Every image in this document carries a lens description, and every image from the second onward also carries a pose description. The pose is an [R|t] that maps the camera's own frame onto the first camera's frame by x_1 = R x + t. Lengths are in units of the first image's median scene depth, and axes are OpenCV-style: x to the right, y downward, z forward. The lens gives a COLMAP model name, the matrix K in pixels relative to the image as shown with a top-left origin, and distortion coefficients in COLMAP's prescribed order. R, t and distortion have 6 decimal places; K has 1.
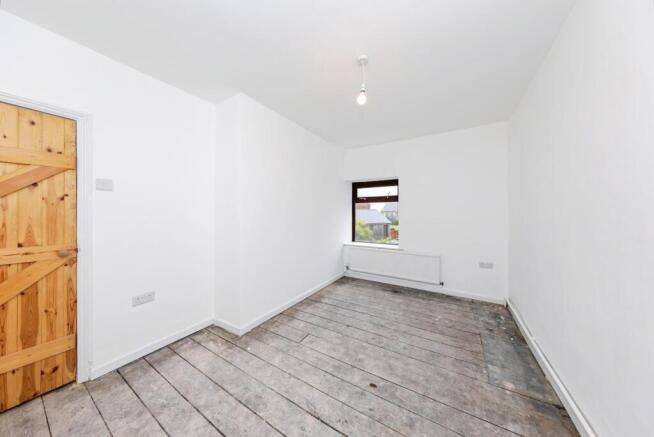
lens RADIAL K [[205.7, 0, 327.9], [0, 205.7, 214.8], [0, 0, 1]] dist [0.002550, 0.000011]
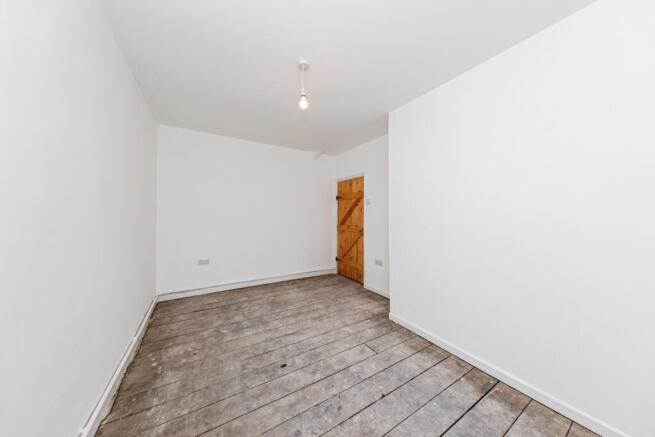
lens RADIAL K [[206.0, 0, 325.8], [0, 206.0, 213.3], [0, 0, 1]] dist [0.002550, 0.000011]
pose [[-0.453791, -0.008149, -0.891071, 0.923527], [-0.012639, 0.999916, -0.002708, -0.012658], [0.891019, 0.010033, -0.453856, 1.394058]]
